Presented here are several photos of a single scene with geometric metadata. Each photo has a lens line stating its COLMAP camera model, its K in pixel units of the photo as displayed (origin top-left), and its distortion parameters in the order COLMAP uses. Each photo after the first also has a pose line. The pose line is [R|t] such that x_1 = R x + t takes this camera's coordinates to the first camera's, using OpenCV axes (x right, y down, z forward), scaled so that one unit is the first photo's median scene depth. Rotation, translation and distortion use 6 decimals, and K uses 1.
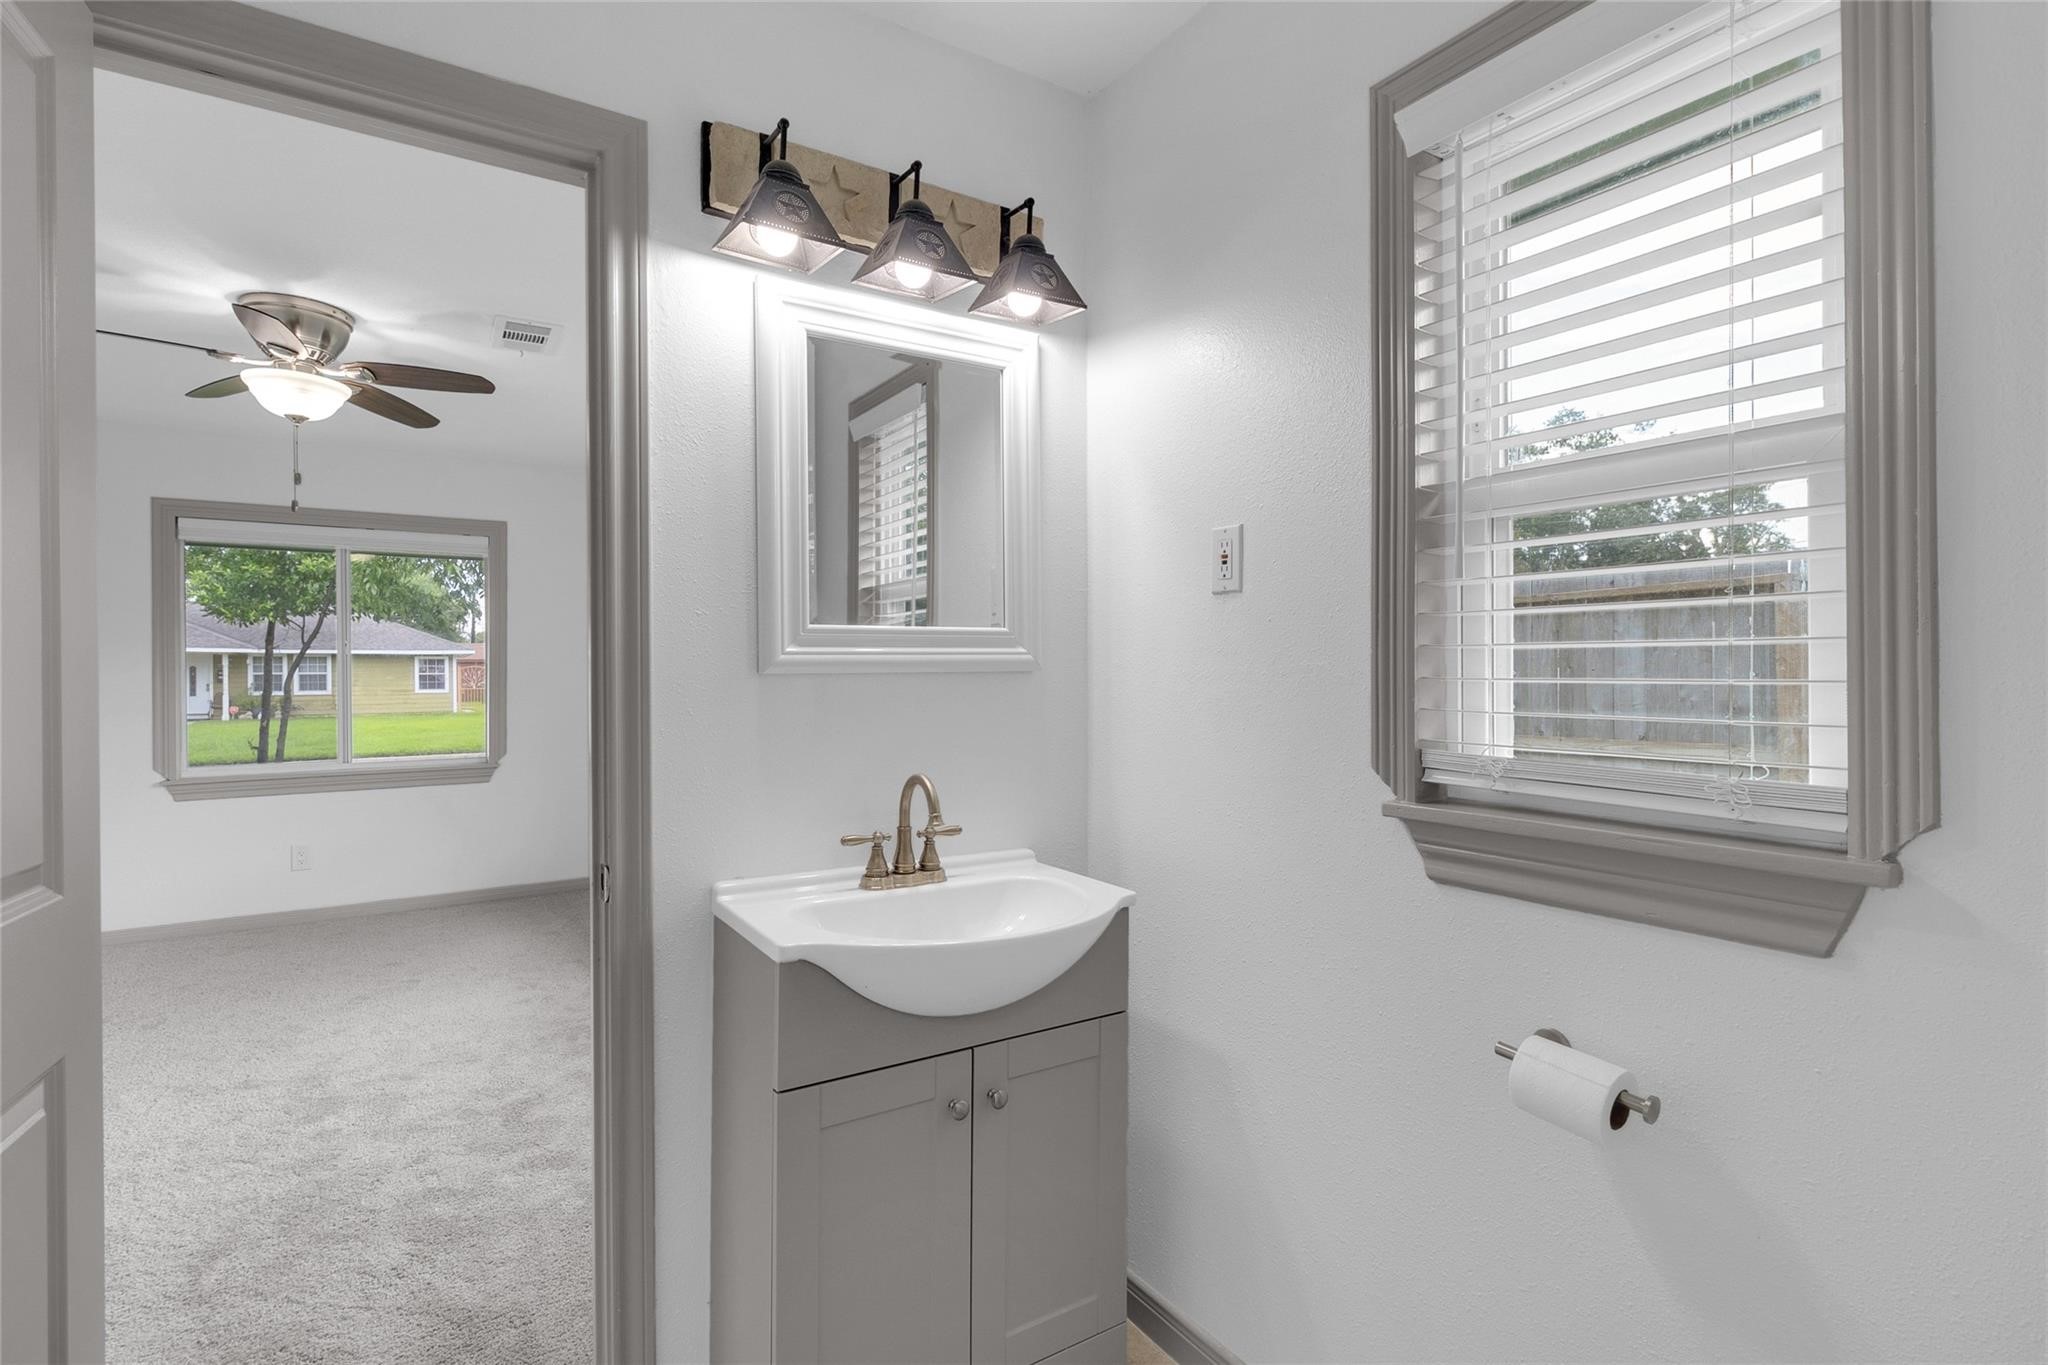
lens RADIAL K [[951.9, 0, 1021.9], [0, 951.9, 678.8], [0, 0, 1]] dist [0.000149, 0.000075]
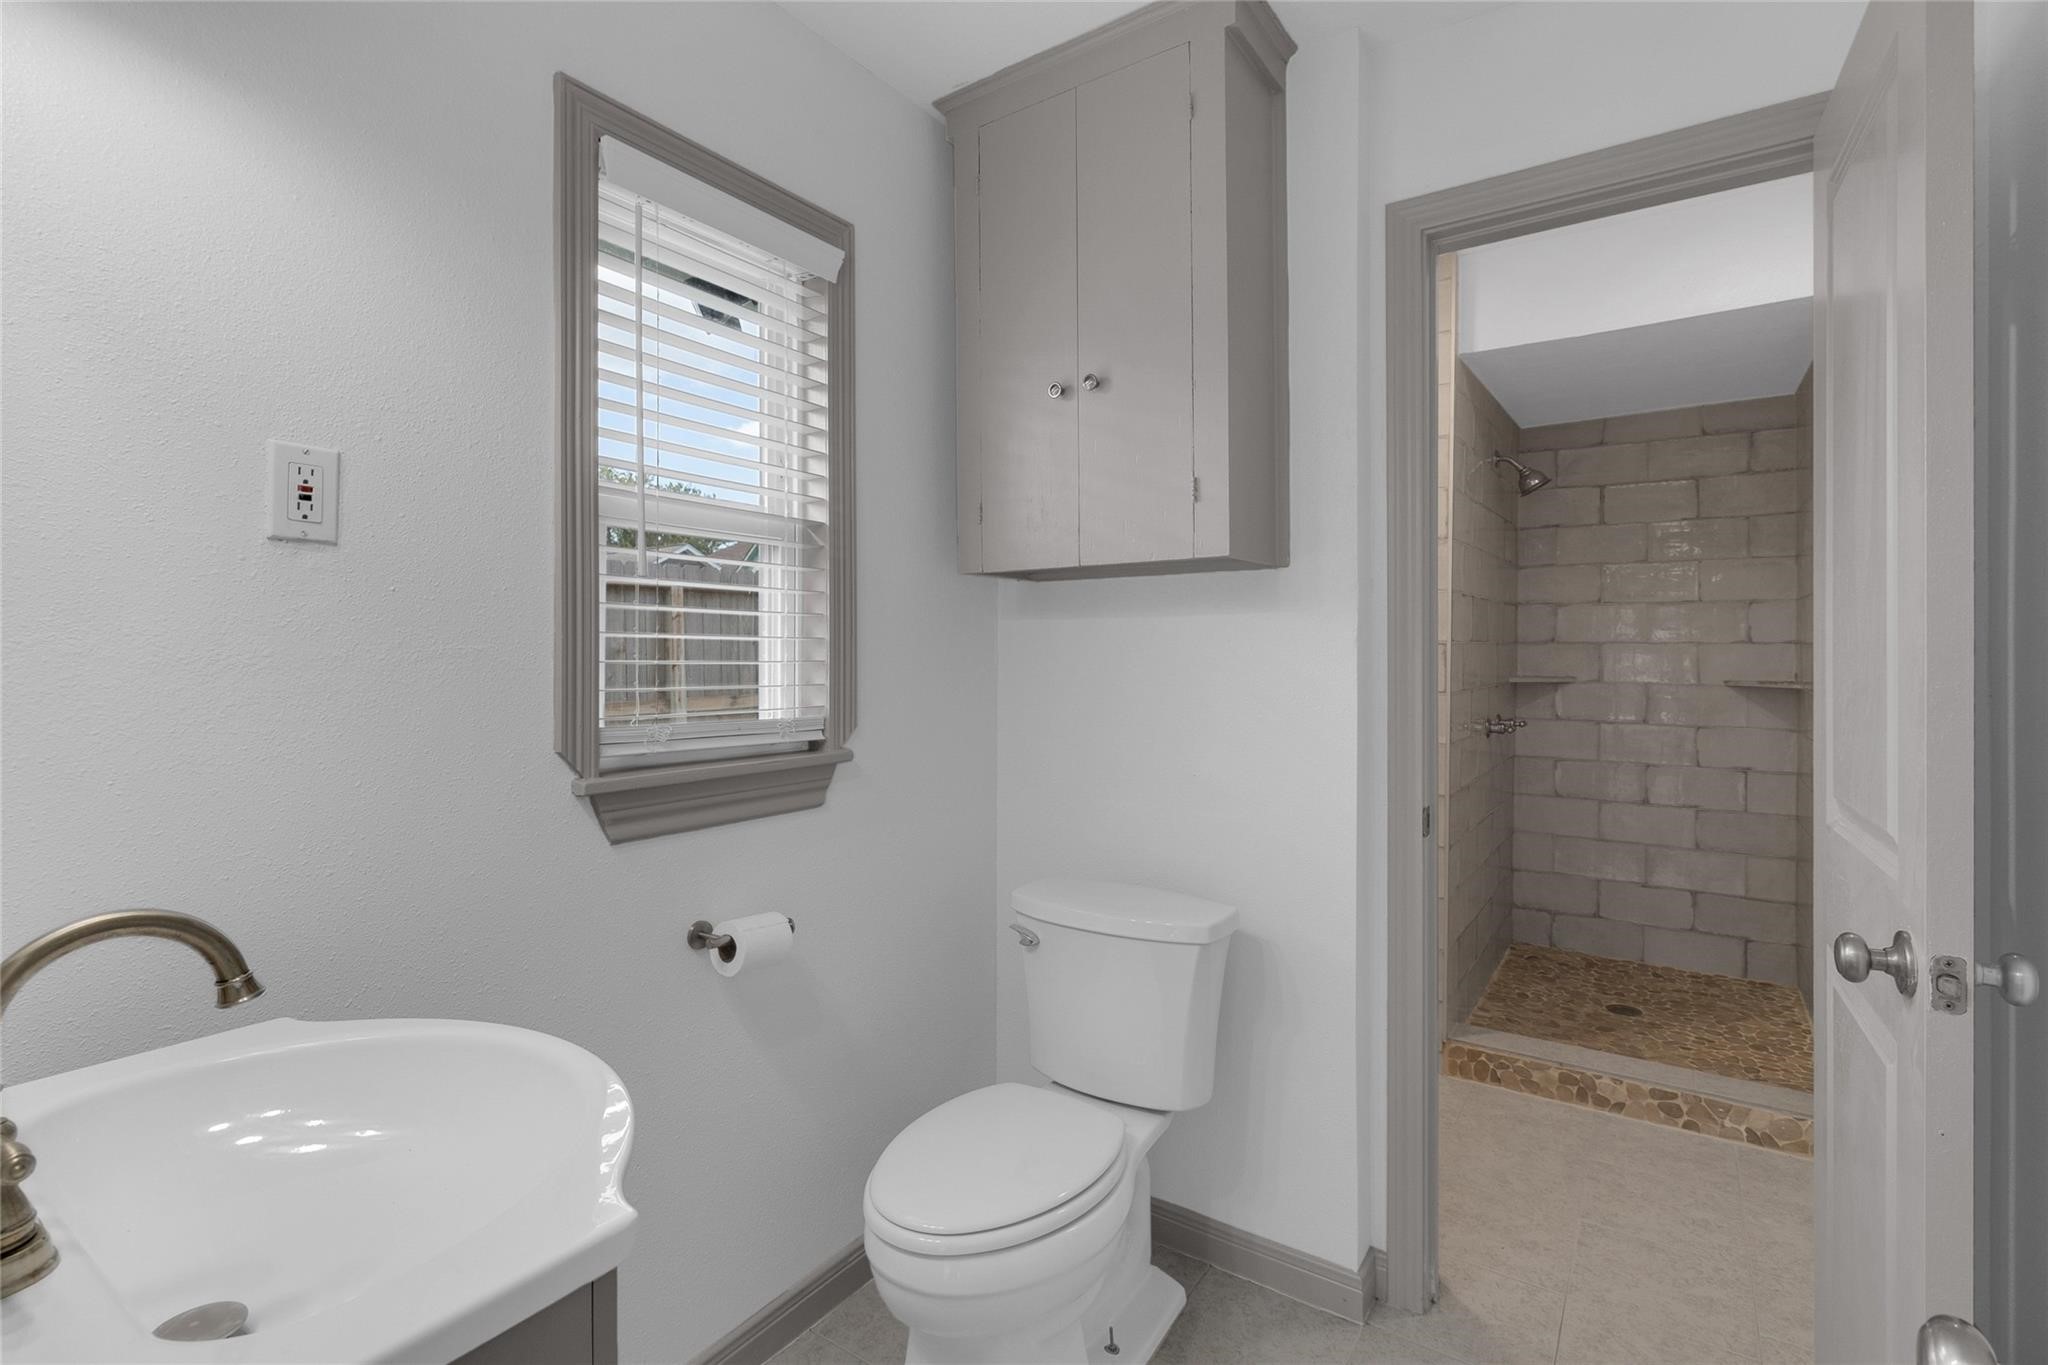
lens RADIAL K [[951.9, 0, 1019.9], [0, 951.9, 666.9], [0, 0, 1]] dist [0.000149, 0.000075]
pose [[-0.373185, -0.006510, 0.927734, -0.770032], [0.013839, 0.999825, 0.012583, -0.001934], [-0.927654, 0.017535, -0.373030, 0.968982]]
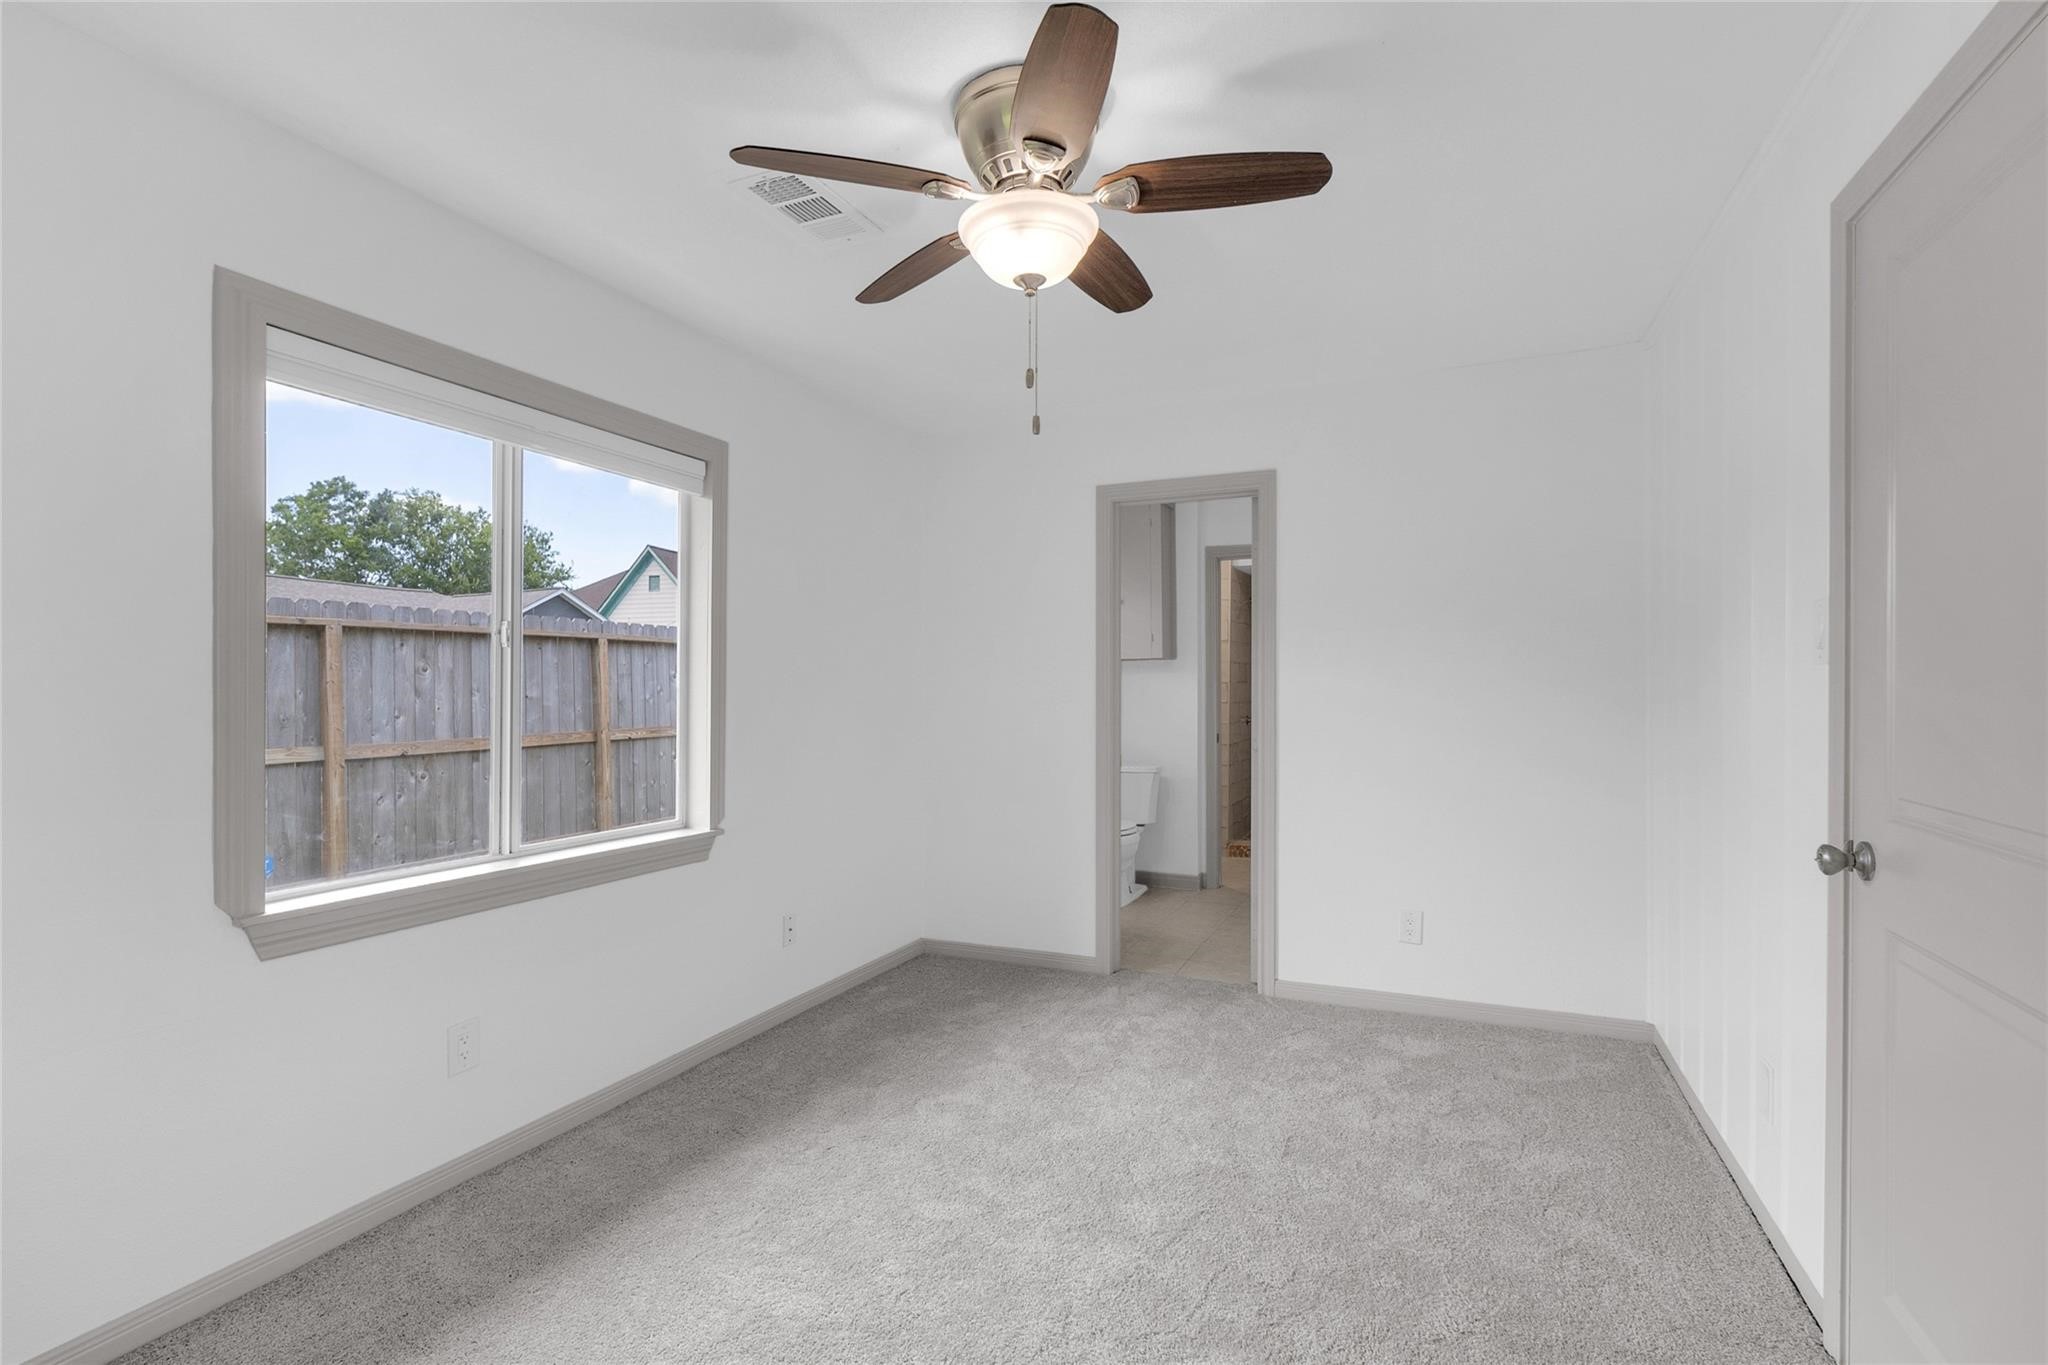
lens RADIAL K [[951.9, 0, 1028.9], [0, 951.9, 682.8], [0, 0, 1]] dist [0.000149, 0.000075]
pose [[-0.546508, 0.000385, 0.837454, -2.013684], [0.012242, 0.999897, 0.007530, -0.033926], [-0.837364, 0.014368, -0.546456, 2.168874]]
